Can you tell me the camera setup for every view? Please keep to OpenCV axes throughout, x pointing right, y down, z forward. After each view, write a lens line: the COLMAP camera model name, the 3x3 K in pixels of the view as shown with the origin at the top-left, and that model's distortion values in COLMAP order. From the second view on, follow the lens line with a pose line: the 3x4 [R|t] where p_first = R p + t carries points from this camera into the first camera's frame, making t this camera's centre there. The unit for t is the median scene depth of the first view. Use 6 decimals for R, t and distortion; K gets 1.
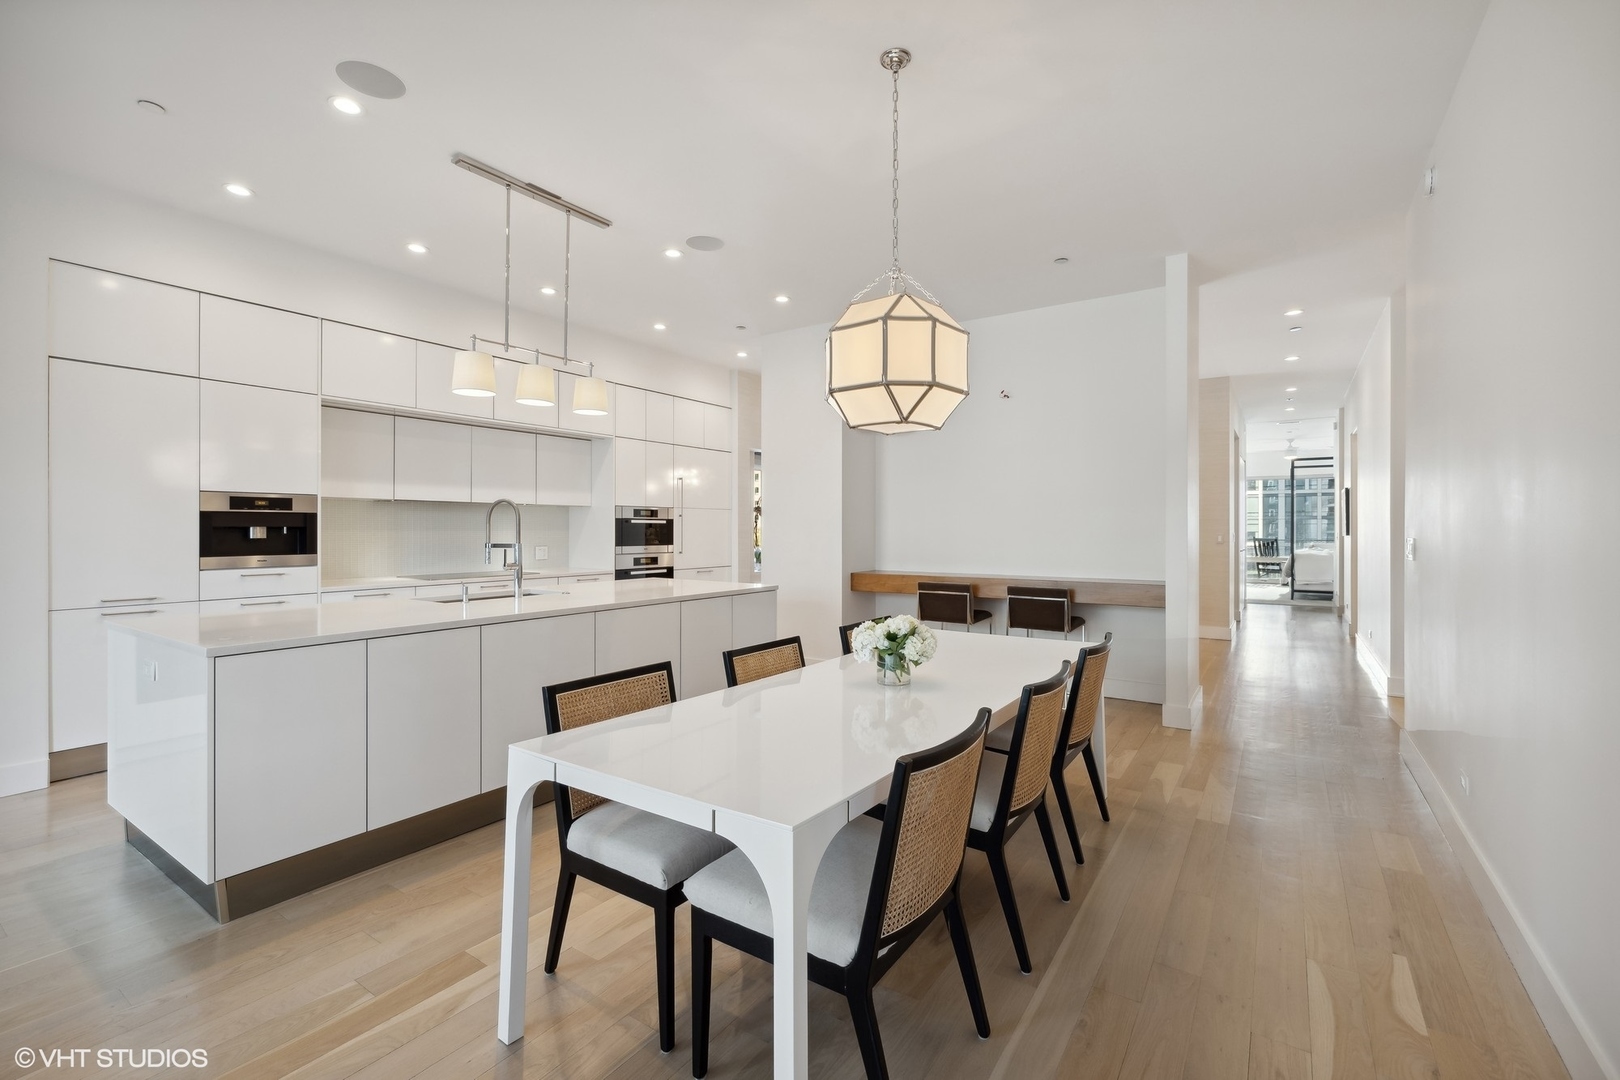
lens RADIAL K [[701.4, 0, 810.0], [0, 701.4, 529.6], [0, 0, 1]] dist [0.001129, 0.000029]
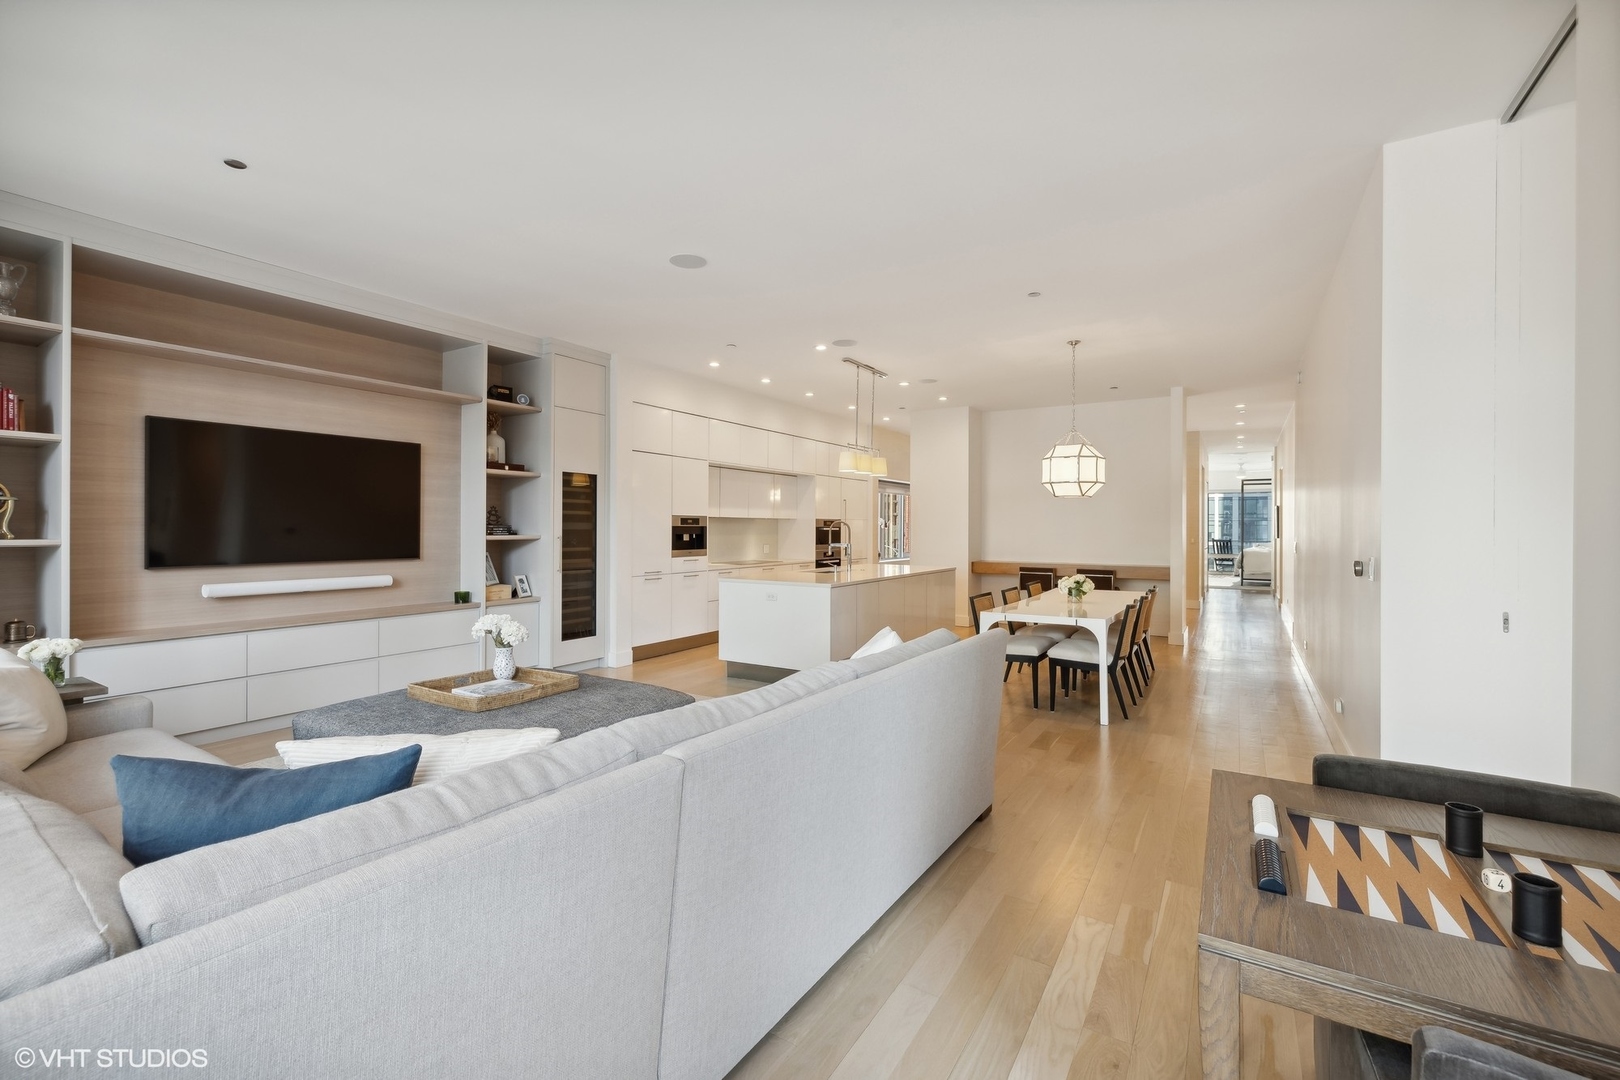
lens RADIAL K [[691.2, 0, 805.1], [0, 691.2, 525.3], [0, 0, 1]] dist [-0.001846, -0.000291]
pose [[0.999420, 0.002956, 0.033932, -0.405444], [-0.002802, 0.999985, -0.004603, -0.014740], [-0.033945, 0.004505, 0.999414, -0.613578]]
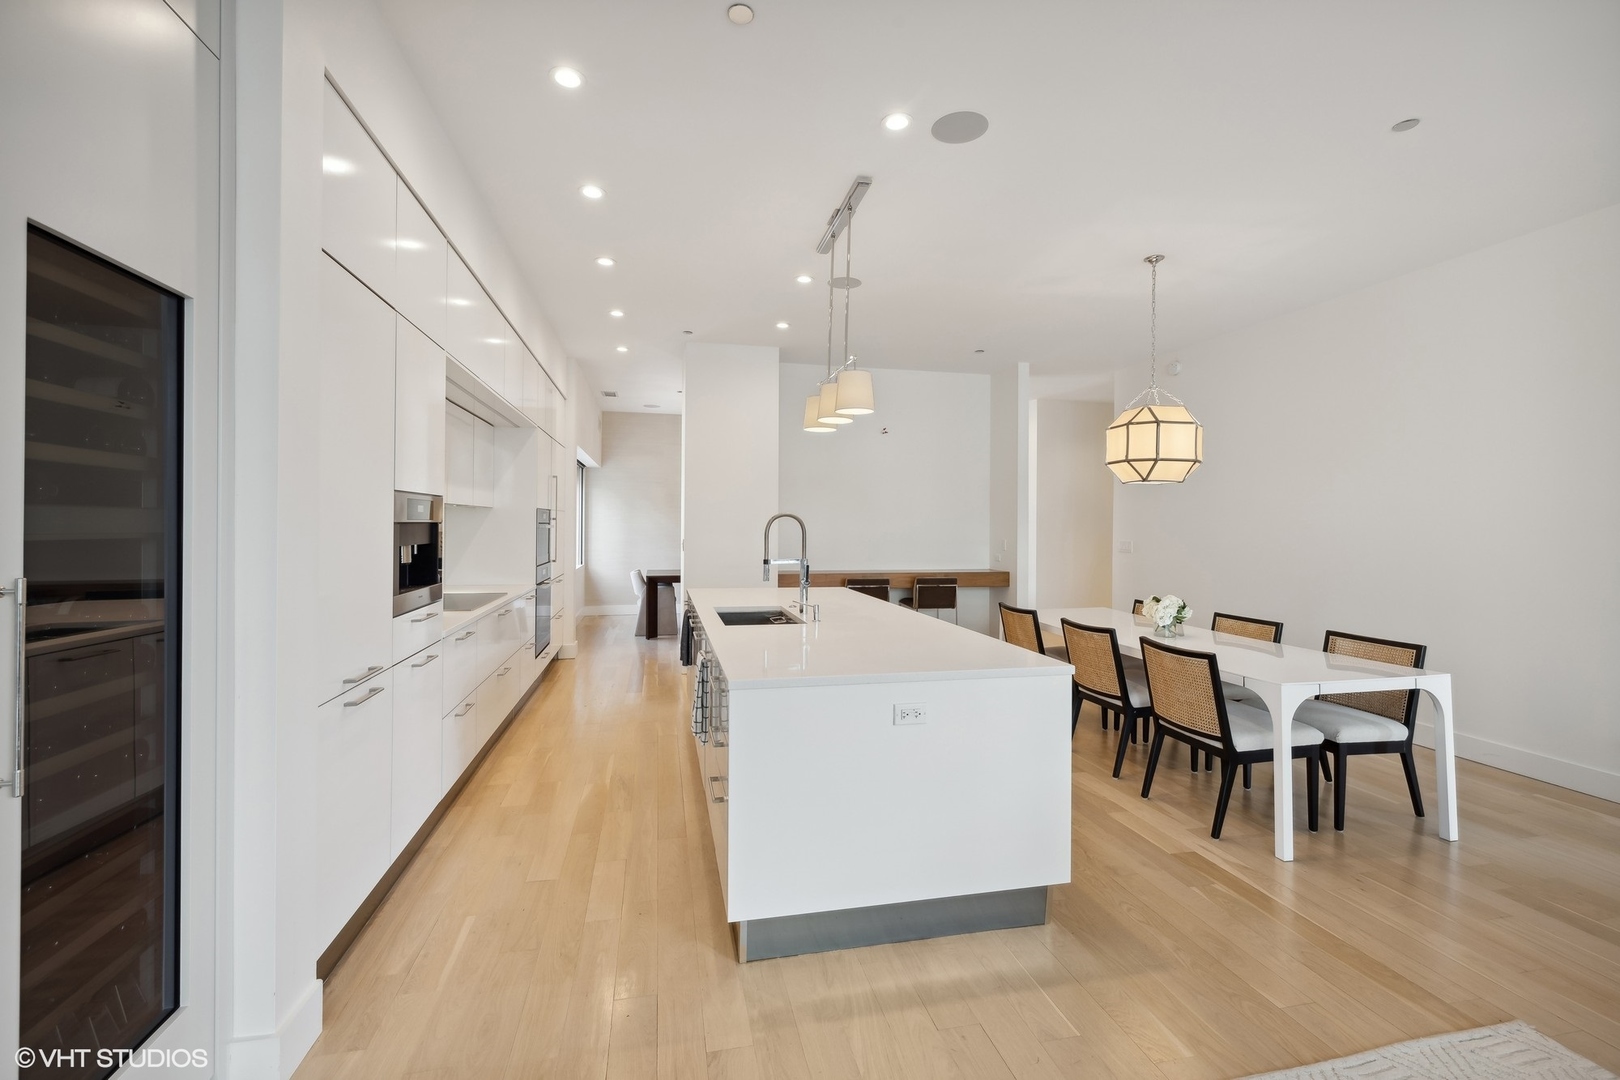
lens RADIAL K [[691.2, 0, 805.1], [0, 691.2, 525.3], [0, 0, 1]] dist [-0.001846, -0.000291]
pose [[0.695467, 0.003224, 0.718551, -0.747296], [-0.004199, 0.999991, -0.000422, -0.017831], [-0.718546, -0.002724, 0.695474, 0.214634]]
